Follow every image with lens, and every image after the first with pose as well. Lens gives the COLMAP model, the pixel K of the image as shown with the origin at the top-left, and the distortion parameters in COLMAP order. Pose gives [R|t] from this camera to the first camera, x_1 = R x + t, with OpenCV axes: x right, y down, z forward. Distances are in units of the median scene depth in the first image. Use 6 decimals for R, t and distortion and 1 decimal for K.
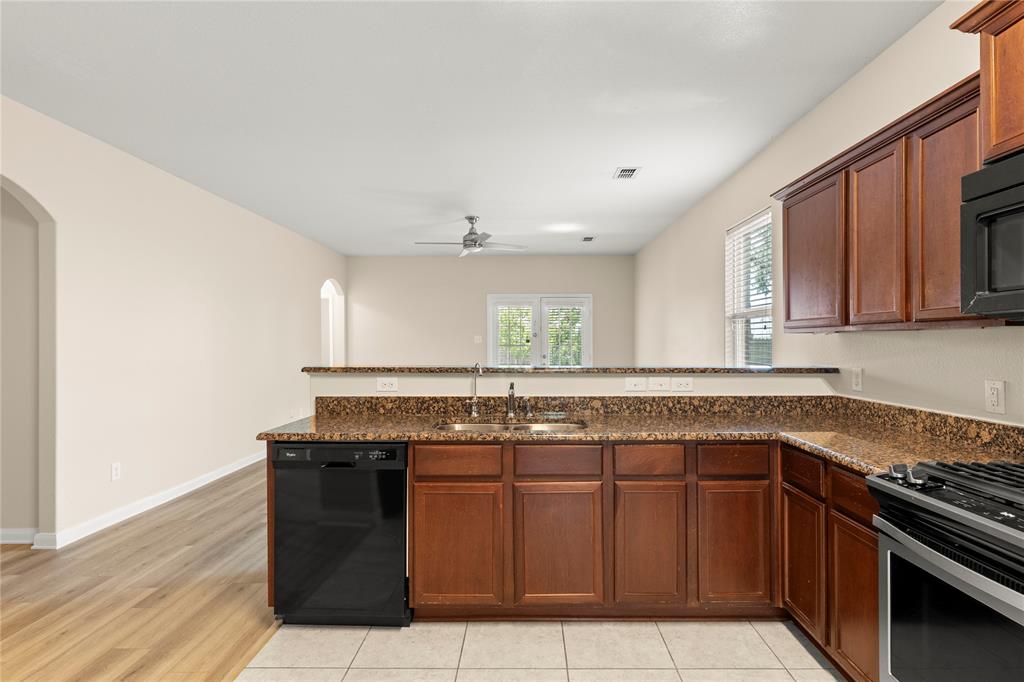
lens RADIAL K [[521.7, 0, 513.3], [0, 521.7, 342.1], [0, 0, 1]] dist [0.004787, 0.000336]
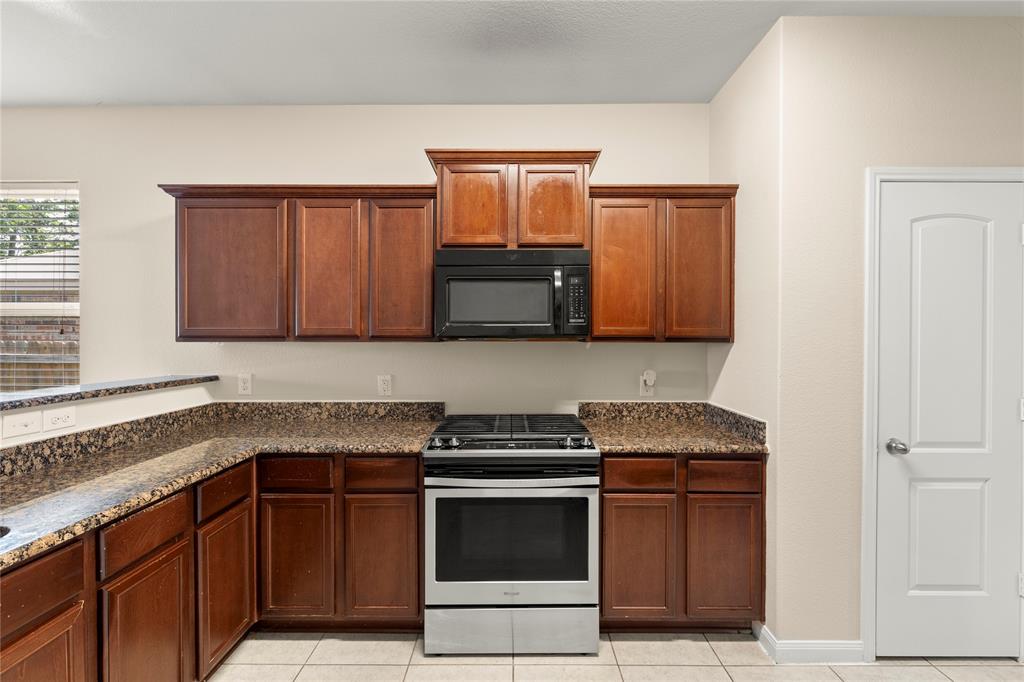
lens RADIAL K [[456.2, 0, 512.4], [0, 456.2, 338.6], [0, 0, 1]] dist [-0.001654, -0.000075]
pose [[-0.030340, -0.002157, 0.999537, -0.313671], [0.000376, 0.999998, 0.002169, -0.026223], [-0.999540, 0.000442, -0.030339, 0.469336]]
